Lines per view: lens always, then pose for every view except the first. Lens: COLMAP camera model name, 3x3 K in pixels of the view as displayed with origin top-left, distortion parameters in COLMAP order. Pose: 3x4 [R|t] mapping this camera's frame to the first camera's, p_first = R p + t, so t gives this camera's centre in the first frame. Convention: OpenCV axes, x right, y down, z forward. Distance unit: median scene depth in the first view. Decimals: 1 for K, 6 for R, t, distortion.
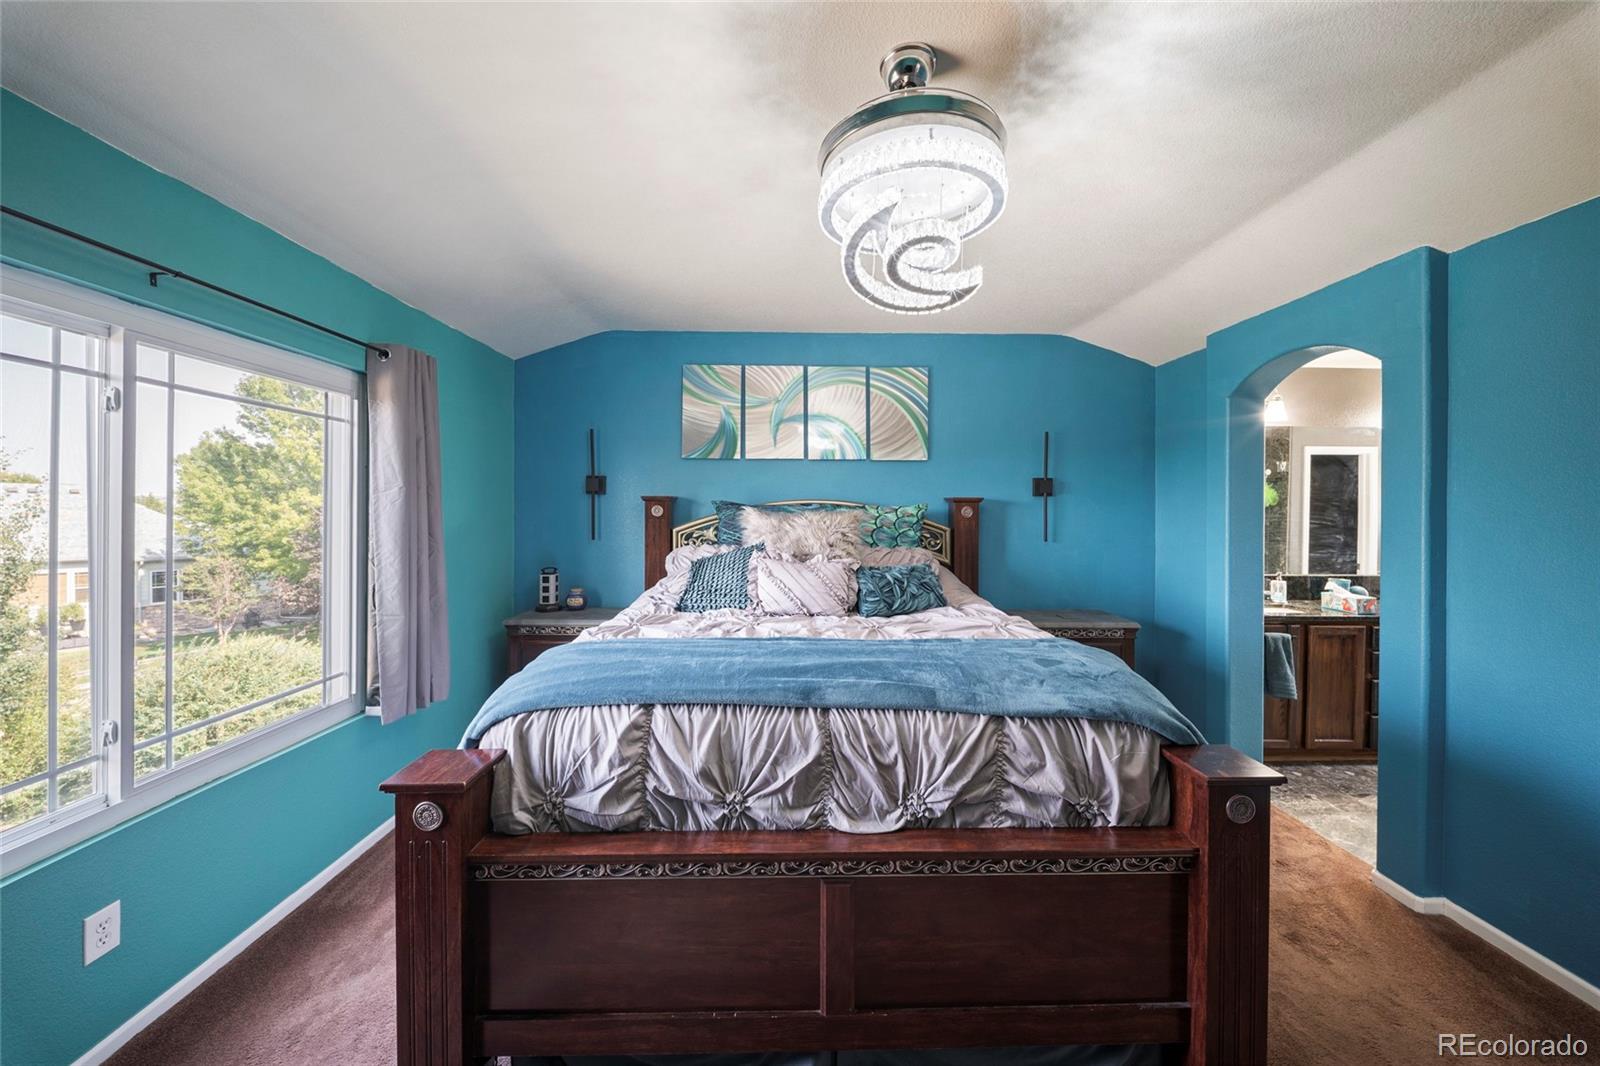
lens RADIAL K [[563.5, 0, 804.3], [0, 563.5, 516.9], [0, 0, 1]] dist [0.018768, -0.007183]
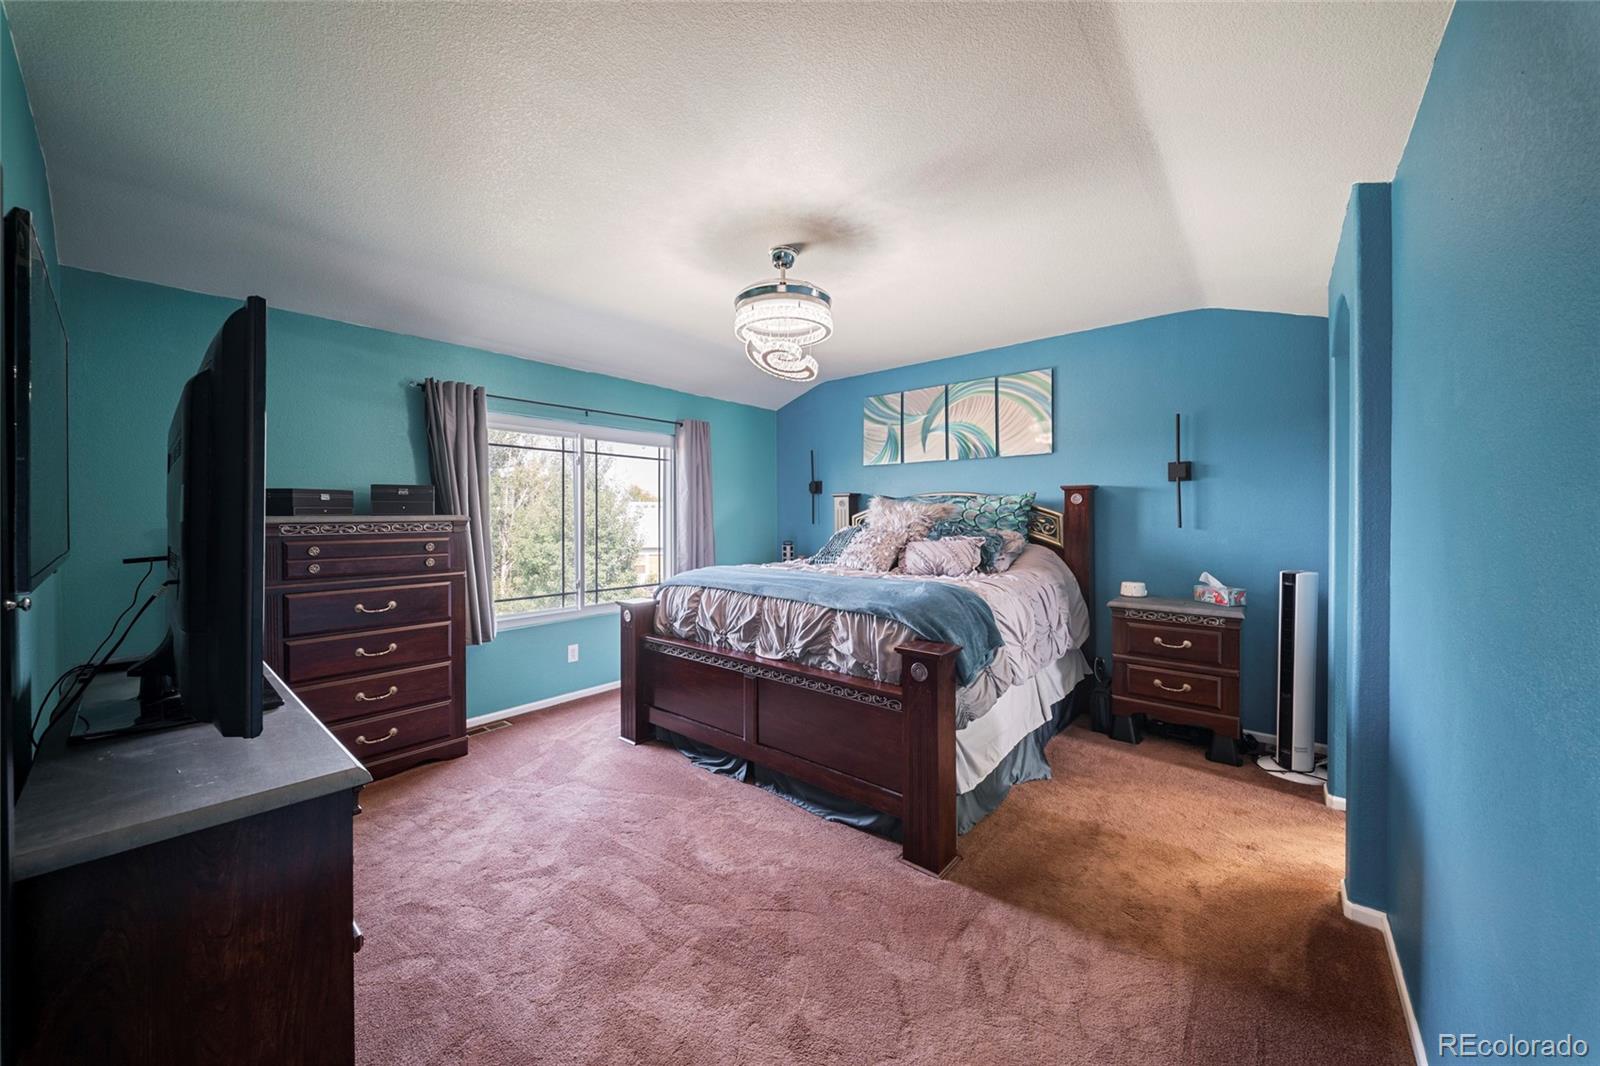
lens RADIAL K [[557.8, 0, 800.0], [0, 557.8, 533.0], [0, 0, 1]] dist [-0.008917, -0.000308]
pose [[0.758158, 0.014299, -0.651914, 1.395180], [-0.003036, 0.999826, 0.018400, 0.092161], [0.652064, -0.011971, 0.758070, -0.355799]]
